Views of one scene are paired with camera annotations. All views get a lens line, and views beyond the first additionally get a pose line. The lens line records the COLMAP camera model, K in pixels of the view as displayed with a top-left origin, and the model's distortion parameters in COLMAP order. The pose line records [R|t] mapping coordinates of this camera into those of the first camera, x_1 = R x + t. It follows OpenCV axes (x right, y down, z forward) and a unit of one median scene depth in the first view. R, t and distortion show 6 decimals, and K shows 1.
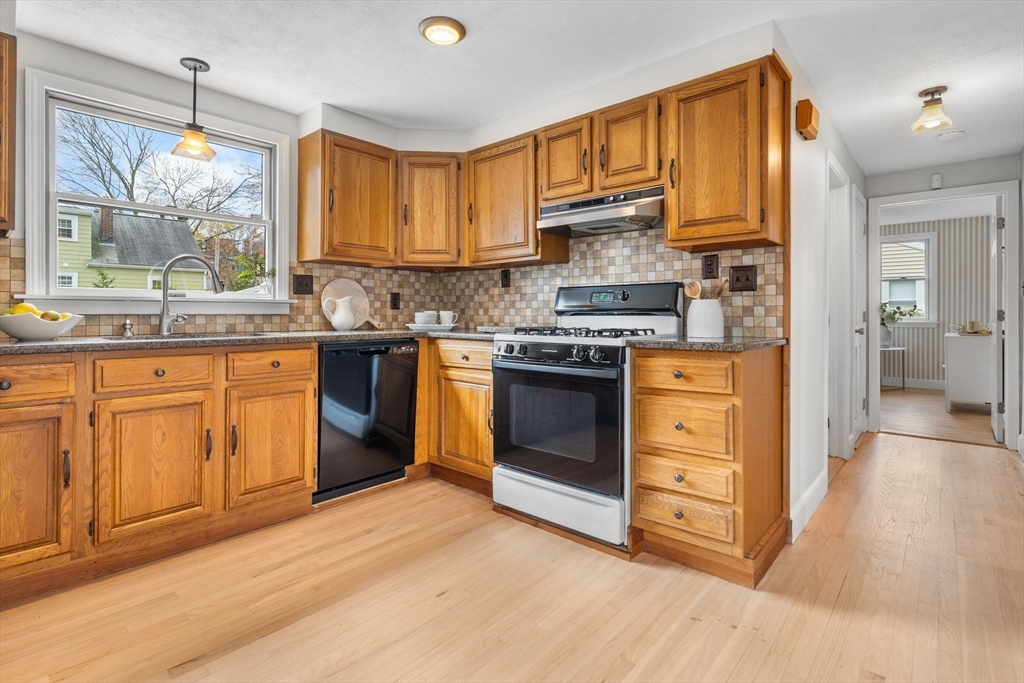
lens RADIAL K [[491.6, 0, 515.0], [0, 491.6, 314.1], [0, 0, 1]] dist [-0.003351, -0.000282]
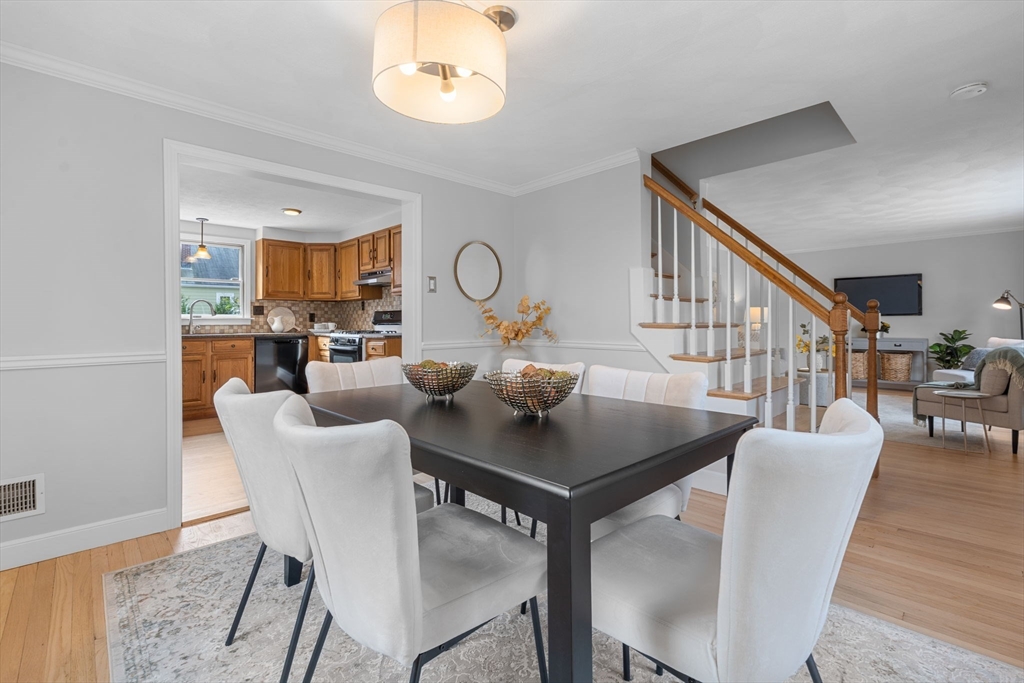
lens RADIAL K [[460.1, 0, 509.1], [0, 460.1, 322.3], [0, 0, 1]] dist [-0.002370, 0.000755]
pose [[0.996117, -0.003382, -0.087974, 0.938516], [0.003410, 0.999994, 0.000168, -0.007933], [0.087973, -0.000467, 0.996123, -0.995121]]
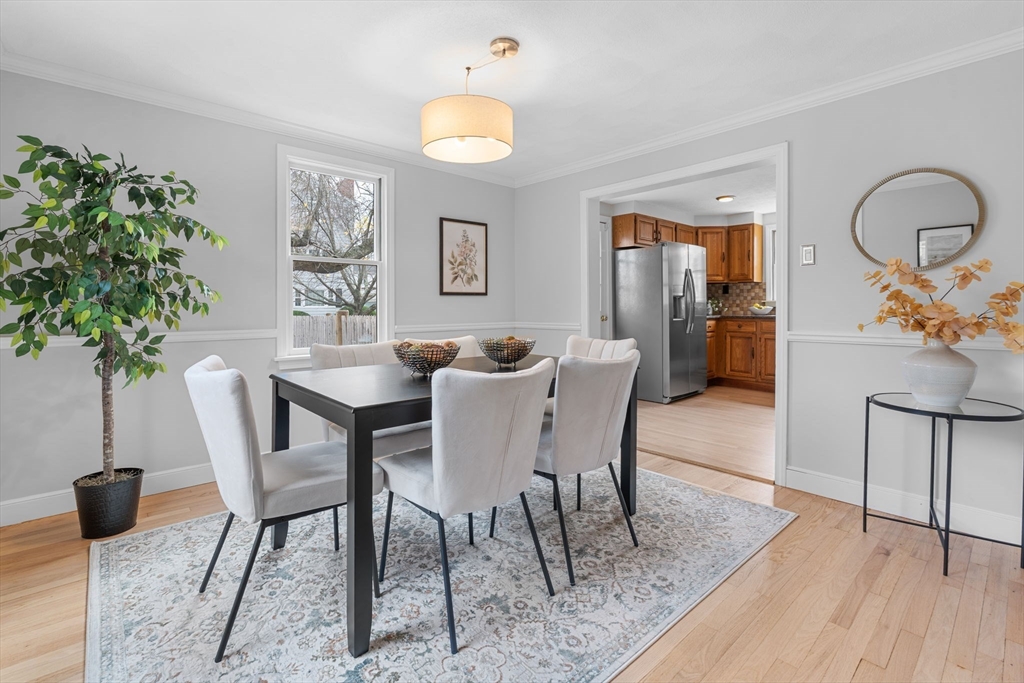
lens RADIAL K [[461.0, 0, 513.8], [0, 461.0, 309.4], [0, 0, 1]] dist [-0.001126, 0.000117]
pose [[-0.113293, 0.006754, -0.993539, 1.661362], [0.003039, 0.999975, 0.006451, -0.006385], [0.993557, -0.002289, -0.113311, -0.191368]]
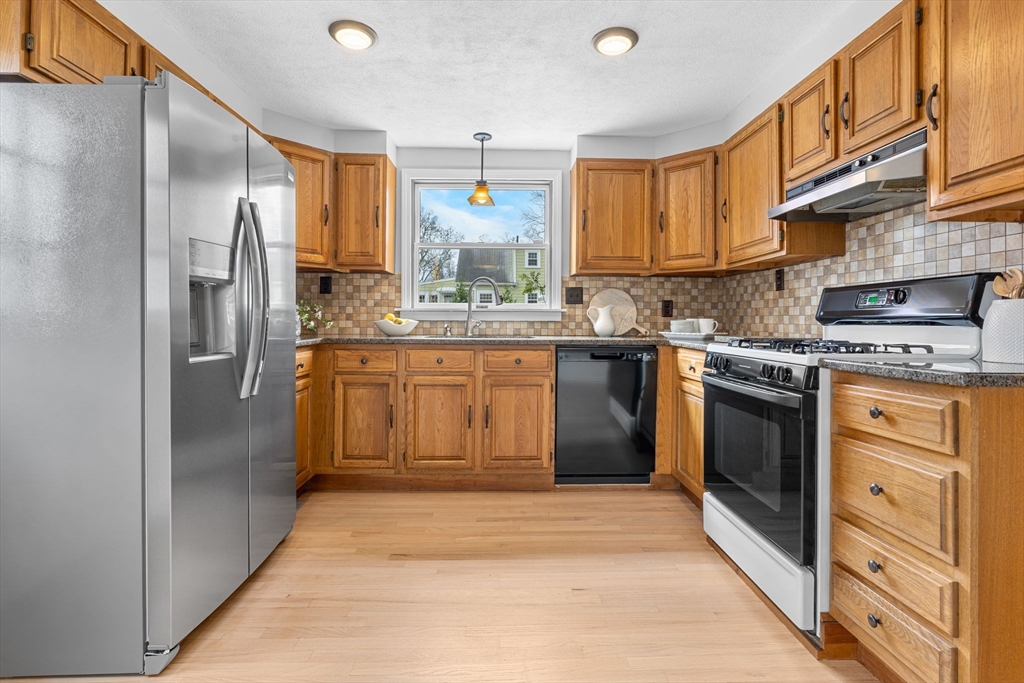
lens RADIAL K [[483.9, 0, 514.2], [0, 483.9, 320.4], [0, 0, 1]] dist [-0.003122, 0.000582]
pose [[0.685588, 0.003277, -0.727982, 0.355866], [-0.005544, 0.999984, -0.000720, -0.000197], [0.727969, 0.004530, 0.685595, 0.138025]]
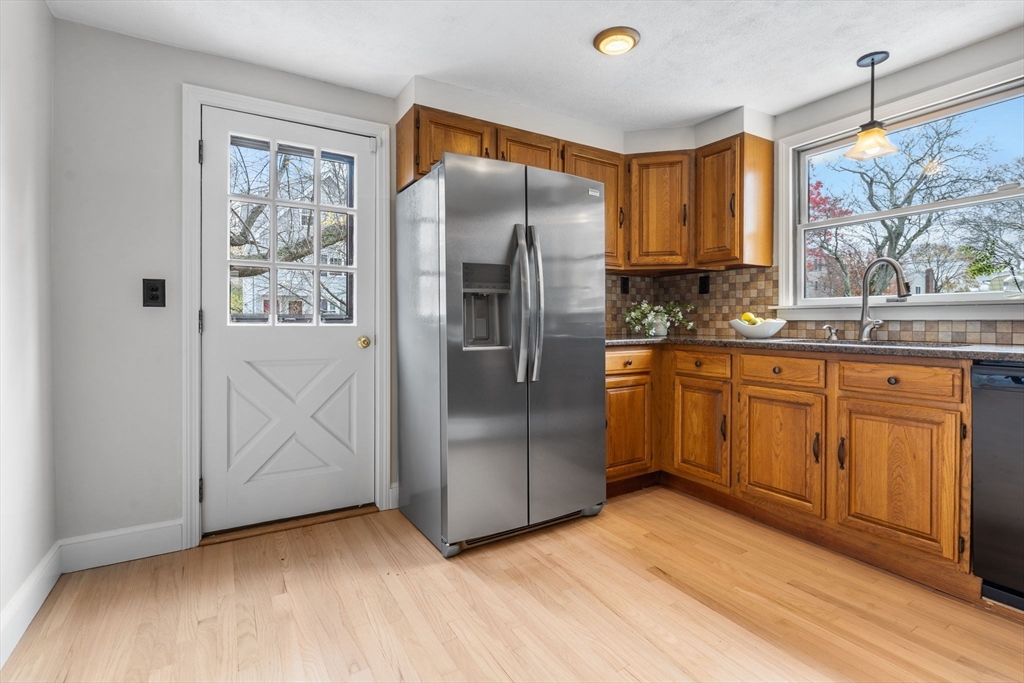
lens RADIAL K [[481.0, 0, 514.1], [0, 481.0, 324.5], [0, 0, 1]] dist [-0.002553, 0.000118]
pose [[-0.295994, 0.006262, -0.955169, 0.420962], [-0.001434, 0.999974, 0.007000, 0.002998], [0.955189, 0.003442, -0.295978, 0.566103]]
